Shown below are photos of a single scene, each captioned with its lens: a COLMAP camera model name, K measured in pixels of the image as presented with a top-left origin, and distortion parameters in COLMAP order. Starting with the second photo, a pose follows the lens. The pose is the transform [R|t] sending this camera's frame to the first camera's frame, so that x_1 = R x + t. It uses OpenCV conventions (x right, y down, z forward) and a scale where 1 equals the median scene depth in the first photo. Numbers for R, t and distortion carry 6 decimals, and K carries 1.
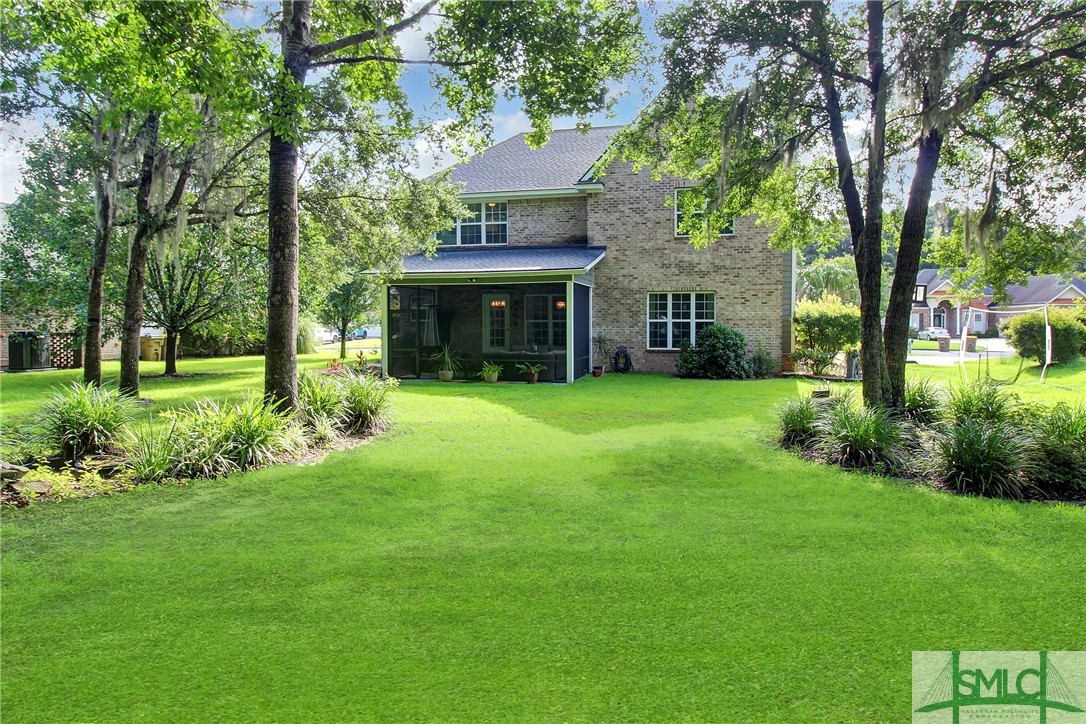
lens RADIAL K [[650.8, 0, 543.8], [0, 650.8, 345.3], [0, 0, 1]] dist [0.003954, -0.000432]
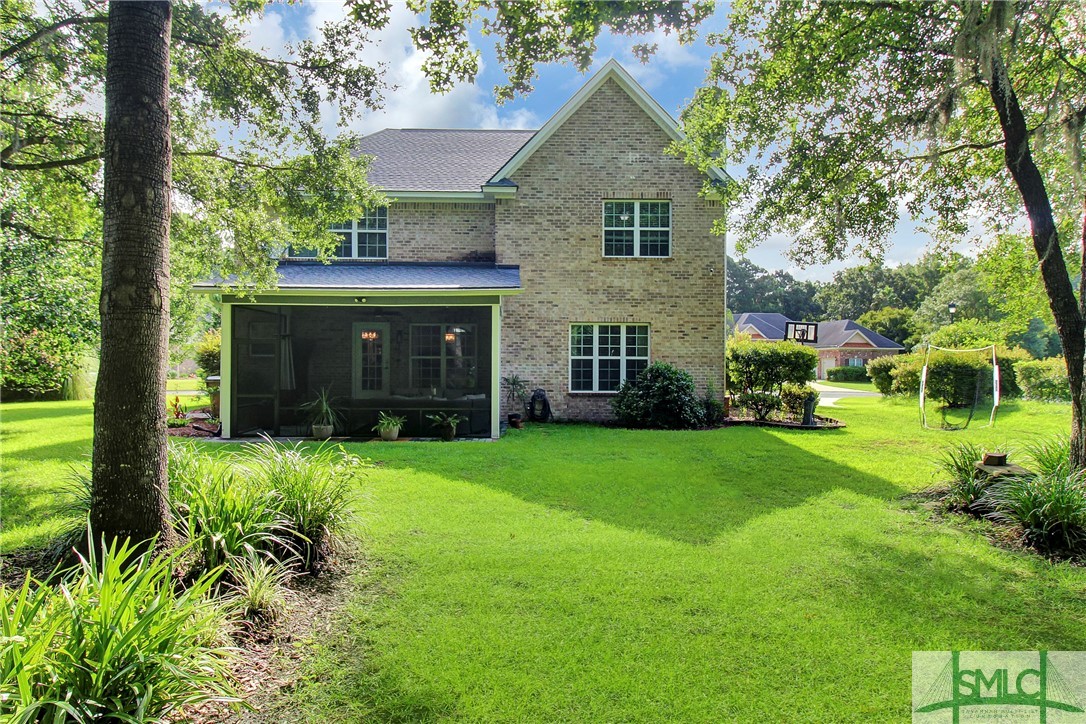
lens RADIAL K [[684.2, 0, 542.5], [0, 684.2, 367.6], [0, 0, 1]] dist [0.005333, -0.011882]
pose [[0.966200, 0.003522, 0.257770, -0.096832], [0.003488, 0.999637, -0.026732, -0.002292], [-0.257770, 0.026727, 0.965836, 0.177953]]
